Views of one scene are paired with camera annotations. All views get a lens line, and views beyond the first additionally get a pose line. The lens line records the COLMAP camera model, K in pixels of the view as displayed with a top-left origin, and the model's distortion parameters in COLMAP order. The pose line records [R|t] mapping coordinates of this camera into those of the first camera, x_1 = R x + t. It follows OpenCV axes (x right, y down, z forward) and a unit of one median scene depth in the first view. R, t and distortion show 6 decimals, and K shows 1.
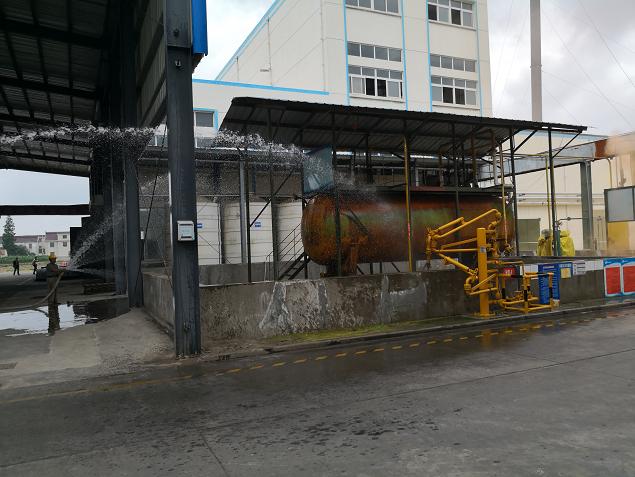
lens RADIAL K [[512.3, 0, 317.5], [0, 512.3, 238.5], [0, 0, 1]] dist [-0.002012, -0.005790]
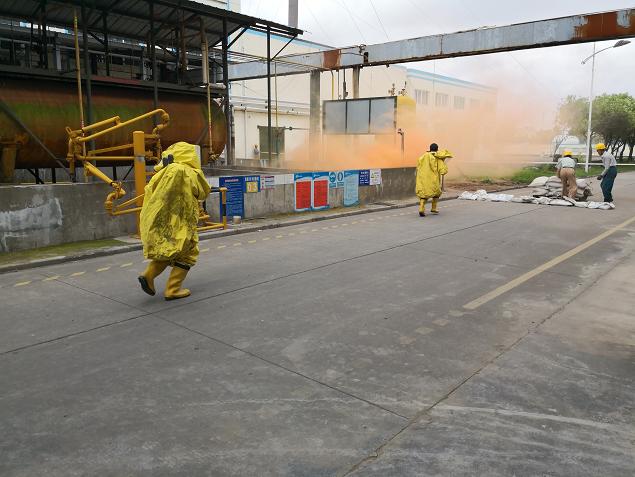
lens RADIAL K [[516.6, 0, 325.6], [0, 516.6, 220.5], [0, 0, 1]] dist [0.035146, -0.068597]
pose [[0.901171, -0.014296, 0.433228, 0.141979], [-0.050930, 0.989041, 0.138580, -0.006020], [-0.430461, -0.146948, 0.890567, 0.075088]]
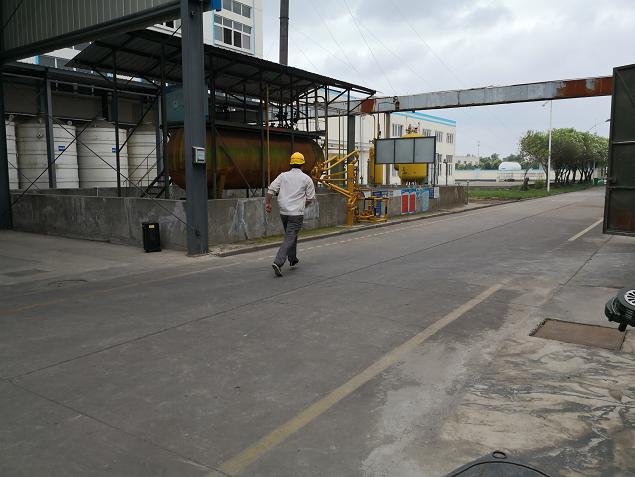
lens RADIAL K [[516.6, 0, 325.6], [0, 516.6, 220.5], [0, 0, 1]] dist [0.035146, -0.068597]
pose [[0.850078, -0.010541, 0.526551, -0.299435], [-0.037183, 0.996104, 0.079969, 0.014884], [-0.525342, -0.087559, 0.846374, -0.106614]]
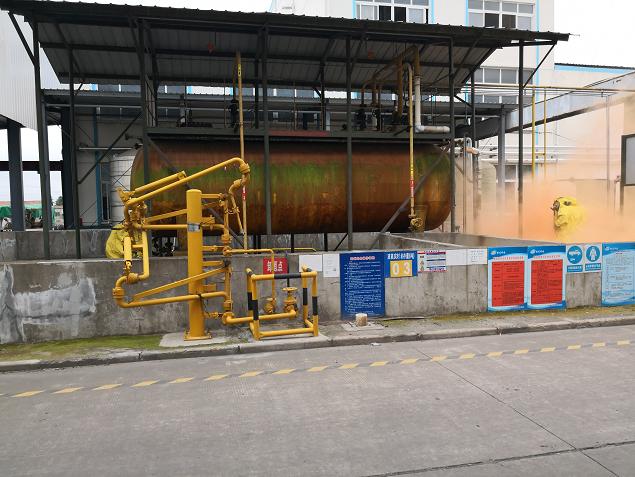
lens RADIAL K [[515.4, 0, 317.5], [0, 515.4, 238.5], [0, 0, 1]] dist [0.003957, -0.007823]
pose [[0.975660, 0.035741, -0.216357, 0.367164], [-0.018984, 0.996690, 0.079043, -0.009164], [0.218467, -0.073012, 0.973109, 0.282210]]
